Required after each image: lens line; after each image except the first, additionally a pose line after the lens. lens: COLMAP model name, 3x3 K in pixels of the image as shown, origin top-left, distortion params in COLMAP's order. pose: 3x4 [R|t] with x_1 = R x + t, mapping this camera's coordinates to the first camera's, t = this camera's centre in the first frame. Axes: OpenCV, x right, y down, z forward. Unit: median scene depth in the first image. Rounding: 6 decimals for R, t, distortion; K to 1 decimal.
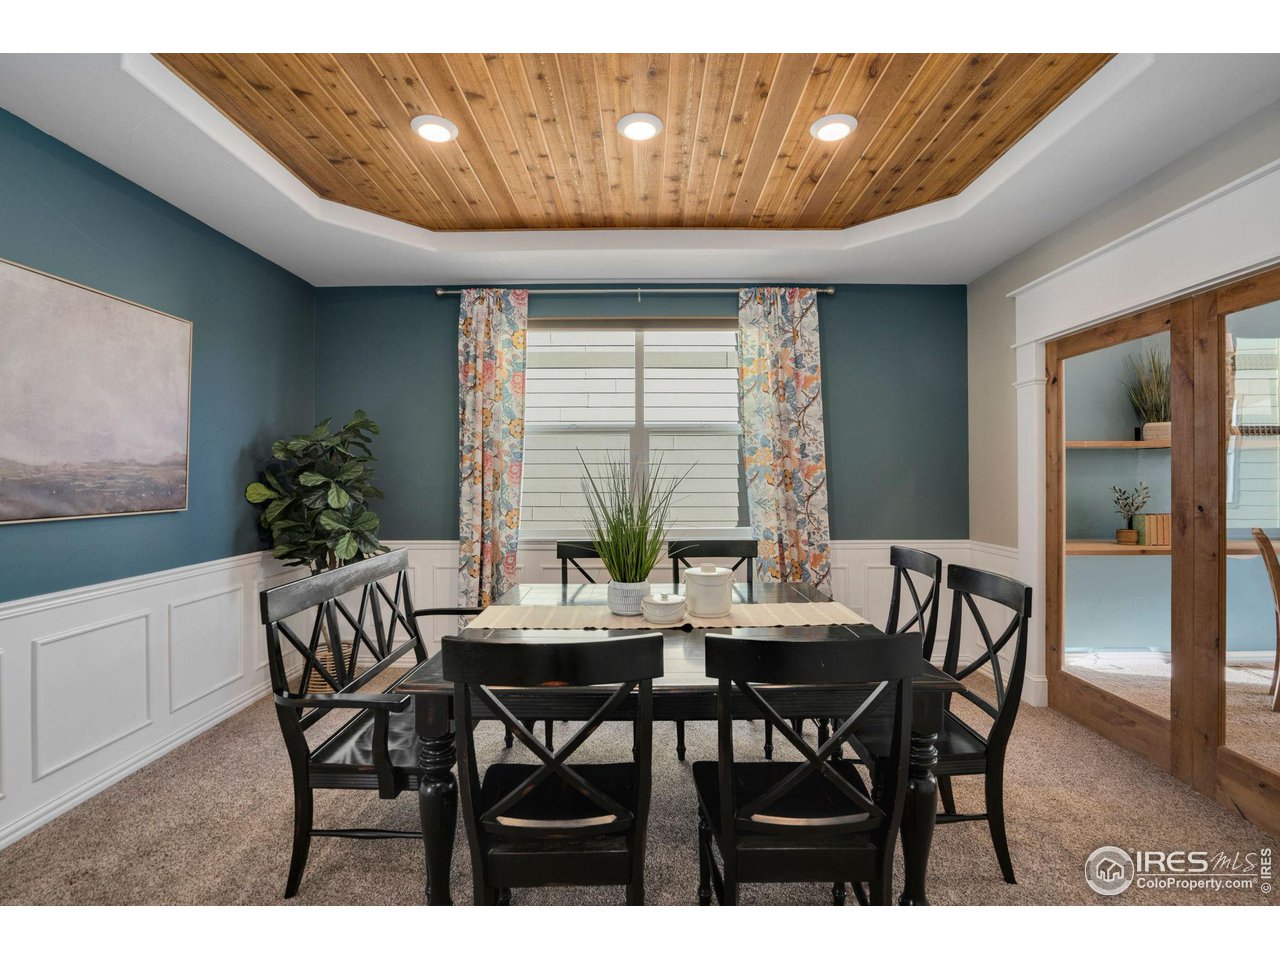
lens RADIAL K [[598.5, 0, 640.0], [0, 598.5, 480.0], [0, 0, 1]] dist [-0.070038, 0.022080]
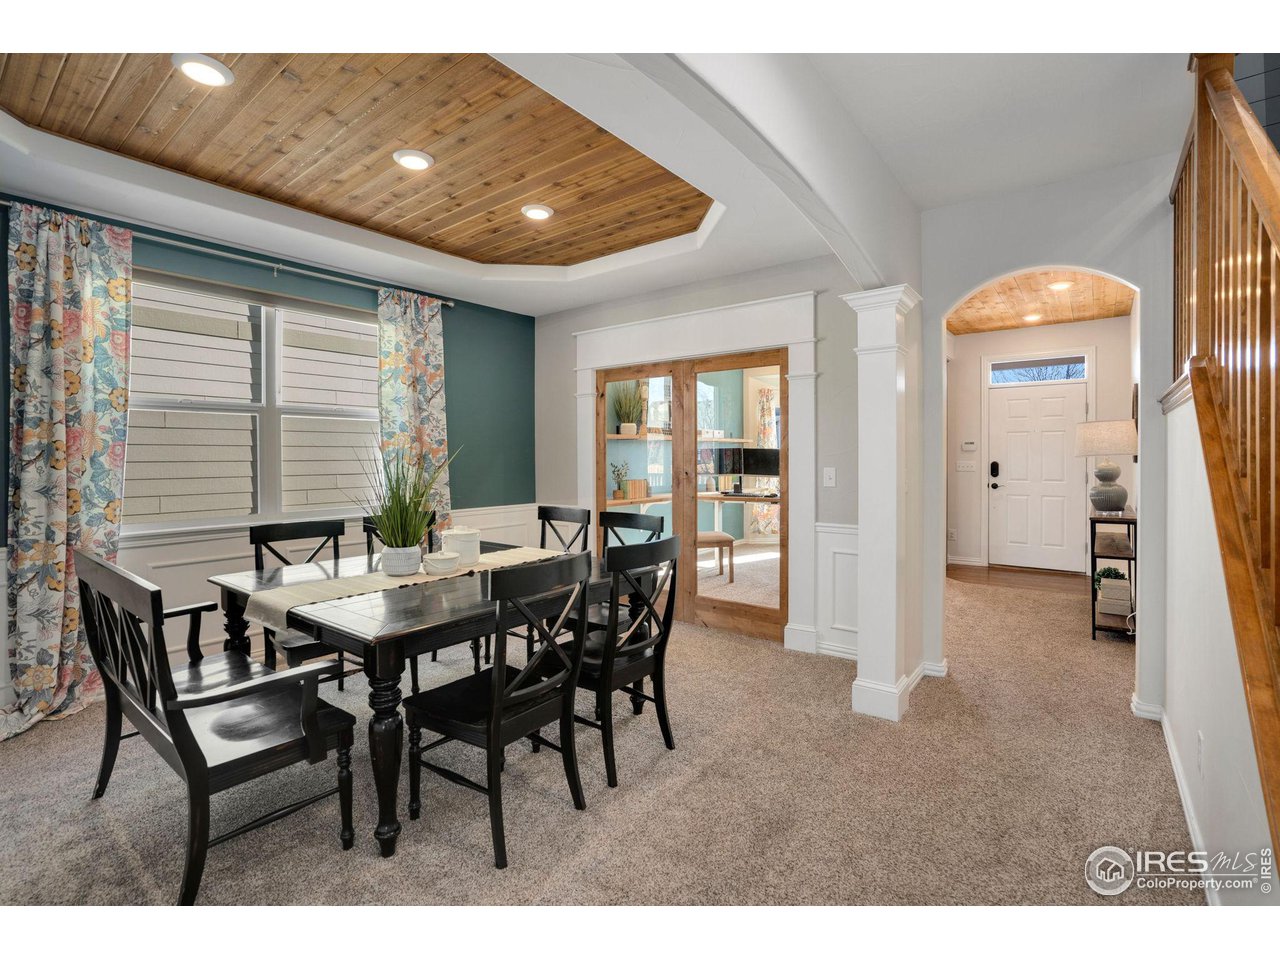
lens RADIAL K [[602.9, 0, 641.6], [0, 602.9, 470.8], [0, 0, 1]] dist [-0.061378, 0.024831]
pose [[0.598884, -0.020459, 0.800575, -0.427332], [0.007498, 0.999773, 0.019941, -0.000300], [-0.800801, -0.005940, 0.598901, -0.047498]]
